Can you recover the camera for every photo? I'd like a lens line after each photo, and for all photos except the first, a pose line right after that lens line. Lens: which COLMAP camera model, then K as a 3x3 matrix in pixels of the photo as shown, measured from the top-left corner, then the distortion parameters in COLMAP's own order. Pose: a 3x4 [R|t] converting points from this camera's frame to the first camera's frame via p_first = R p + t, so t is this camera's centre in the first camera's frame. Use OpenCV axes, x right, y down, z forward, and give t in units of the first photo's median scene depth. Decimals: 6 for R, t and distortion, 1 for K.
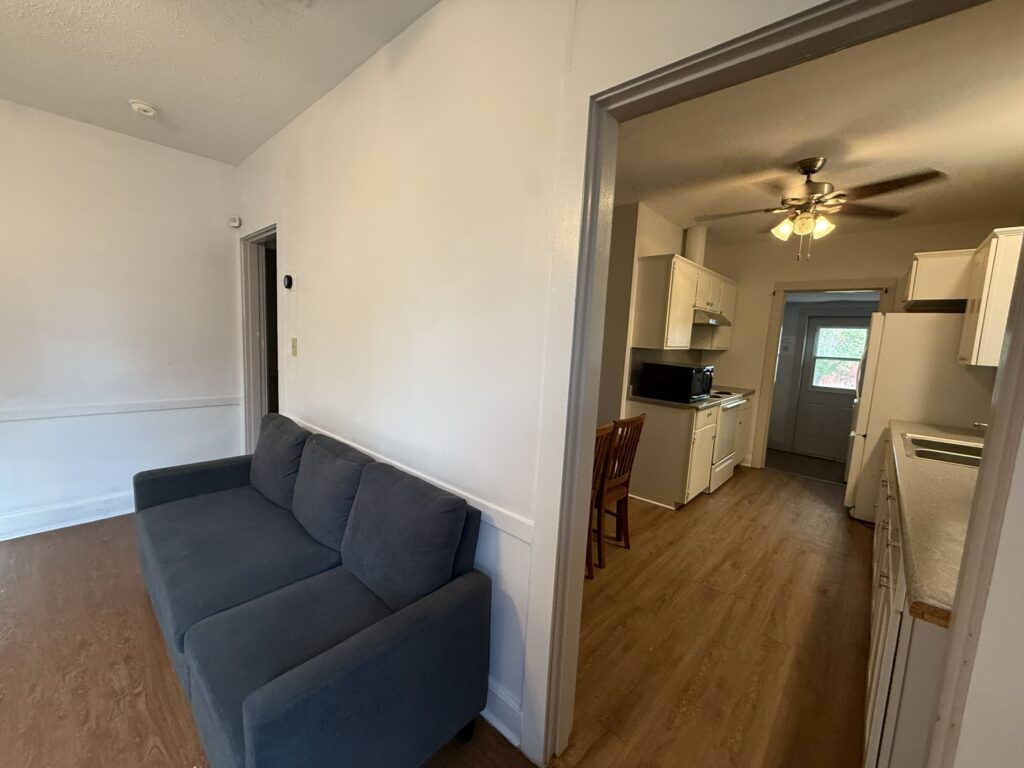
lens RADIAL K [[406.0, 0, 509.6], [0, 406.0, 383.5], [0, 0, 1]] dist [-0.001224, -0.000610]
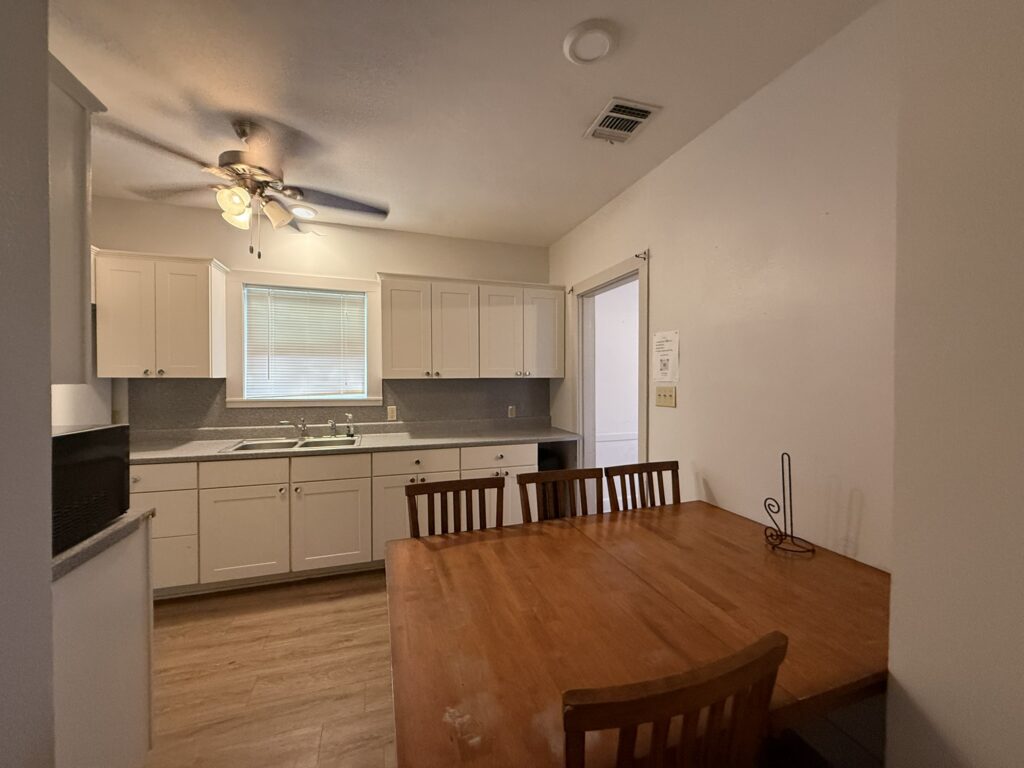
lens RADIAL K [[406.0, 0, 509.6], [0, 406.0, 383.5], [0, 0, 1]] dist [-0.001224, -0.000610]
pose [[-0.873130, -0.058765, 0.483932, -0.065443], [0.009805, 0.990390, 0.137956, -0.117957], [-0.487388, 0.125198, -0.864163, 1.050718]]
